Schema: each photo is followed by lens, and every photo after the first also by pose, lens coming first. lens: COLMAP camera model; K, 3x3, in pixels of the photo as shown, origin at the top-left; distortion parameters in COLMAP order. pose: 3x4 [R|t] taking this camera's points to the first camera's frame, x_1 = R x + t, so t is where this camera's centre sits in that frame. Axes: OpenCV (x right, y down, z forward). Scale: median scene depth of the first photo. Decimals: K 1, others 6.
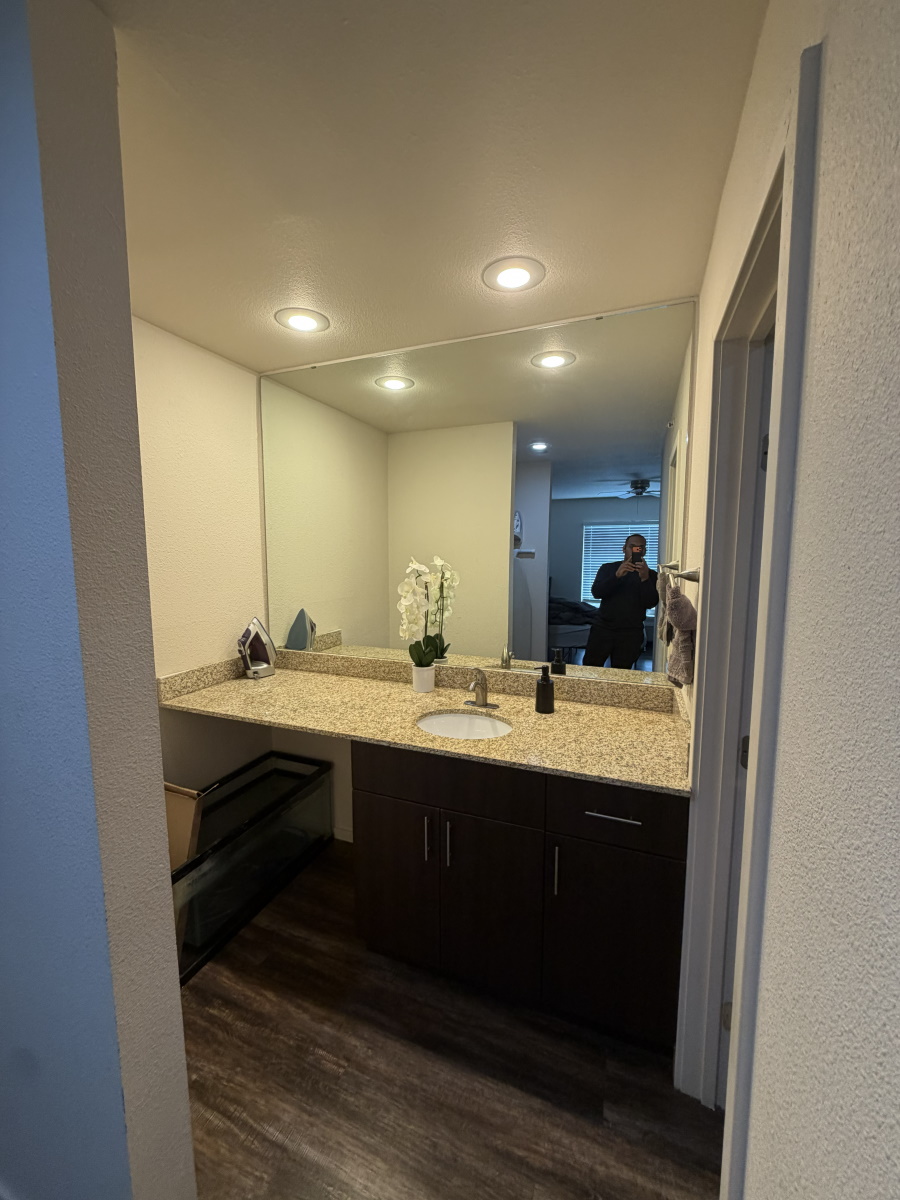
lens RADIAL K [[474.8, 0, 449.0], [0, 474.8, 601.3], [0, 0, 1]] dist [0.000496, 0.000232]
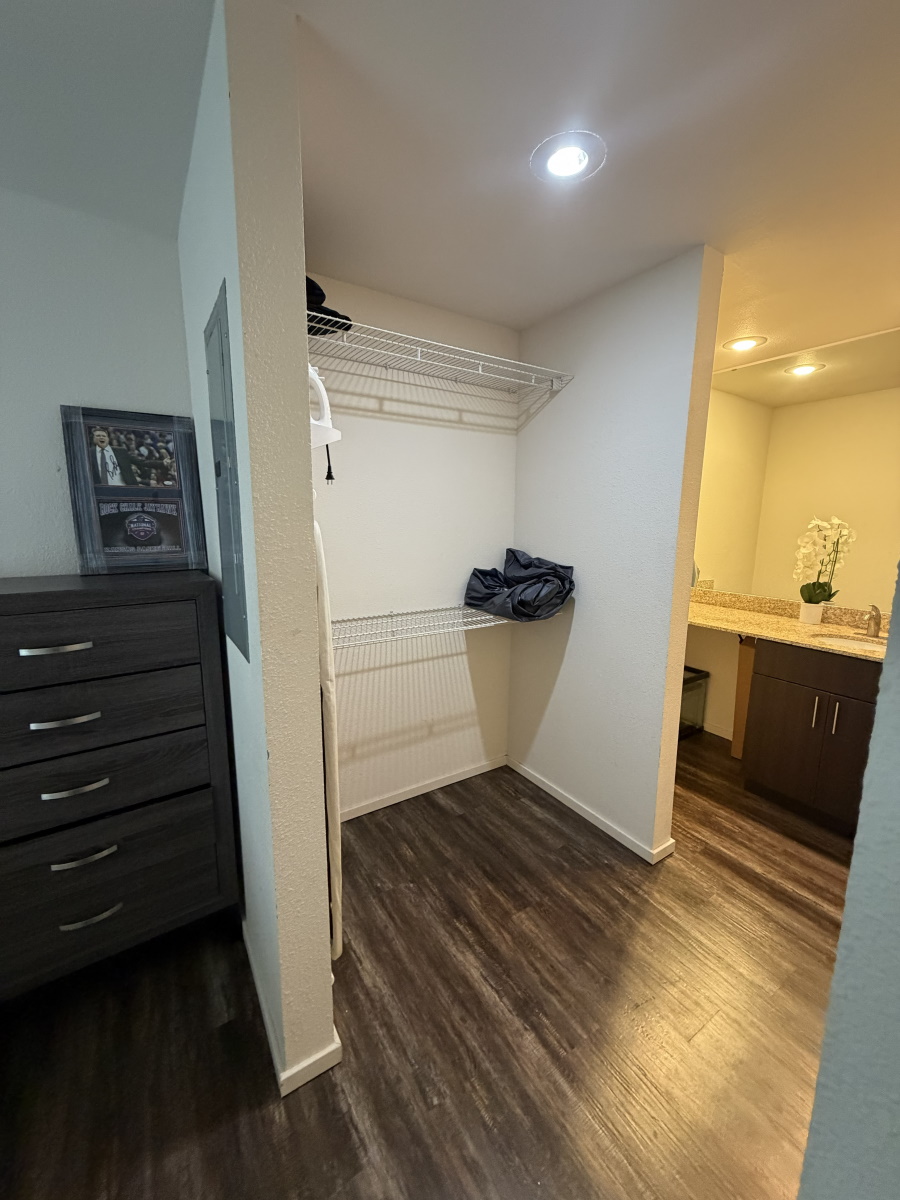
lens RADIAL K [[474.8, 0, 452.0], [0, 474.8, 597.3], [0, 0, 1]] dist [0.000496, 0.000232]
pose [[0.817985, 0.105557, -0.565472, -0.122248], [-0.076891, 0.994262, 0.074373, 0.097557], [0.570077, -0.017356, 0.821408, -0.563102]]
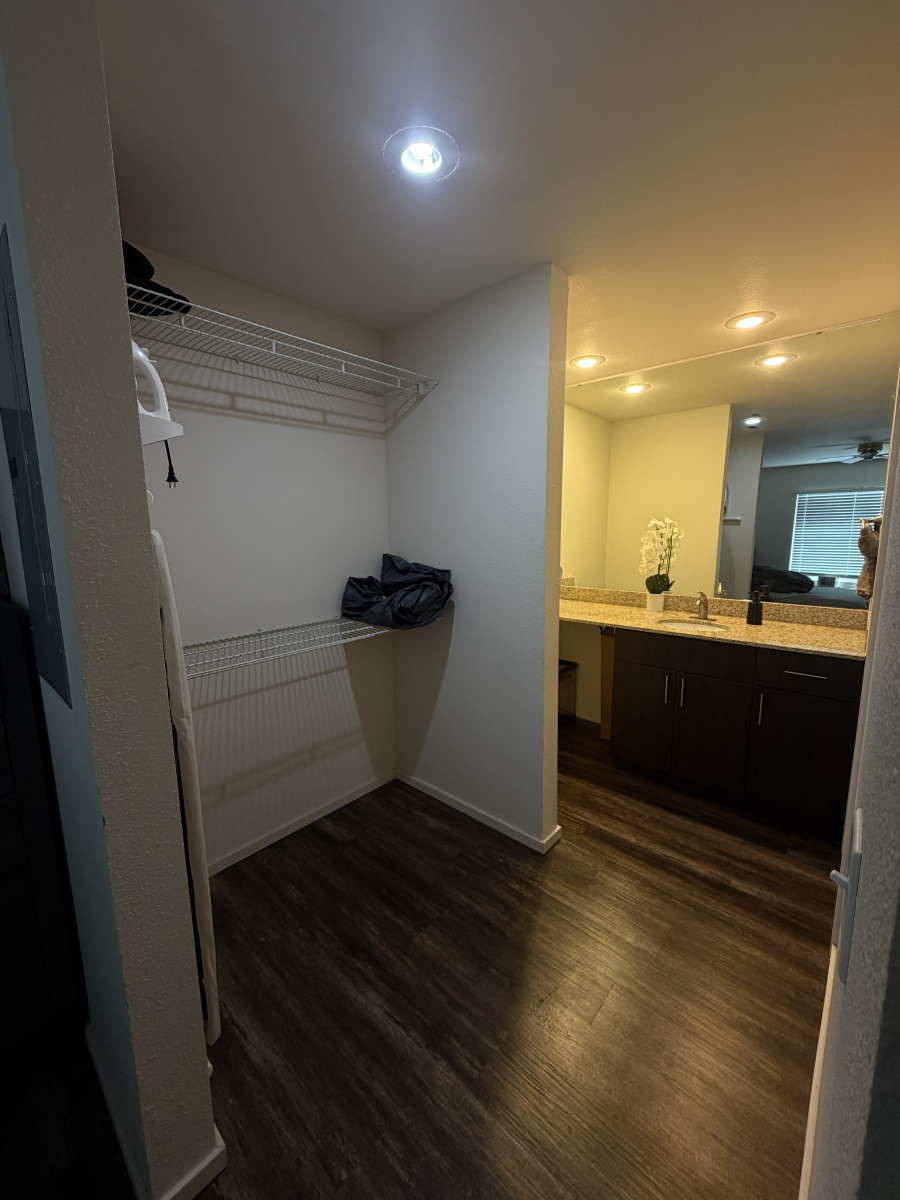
lens RADIAL K [[474.8, 0, 451.0], [0, 474.8, 597.3], [0, 0, 1]] dist [0.000496, 0.000232]
pose [[0.939510, 0.042664, -0.339854, -0.143292], [-0.029211, 0.998578, 0.044604, 0.099537], [0.341274, -0.031978, 0.939420, -0.534972]]
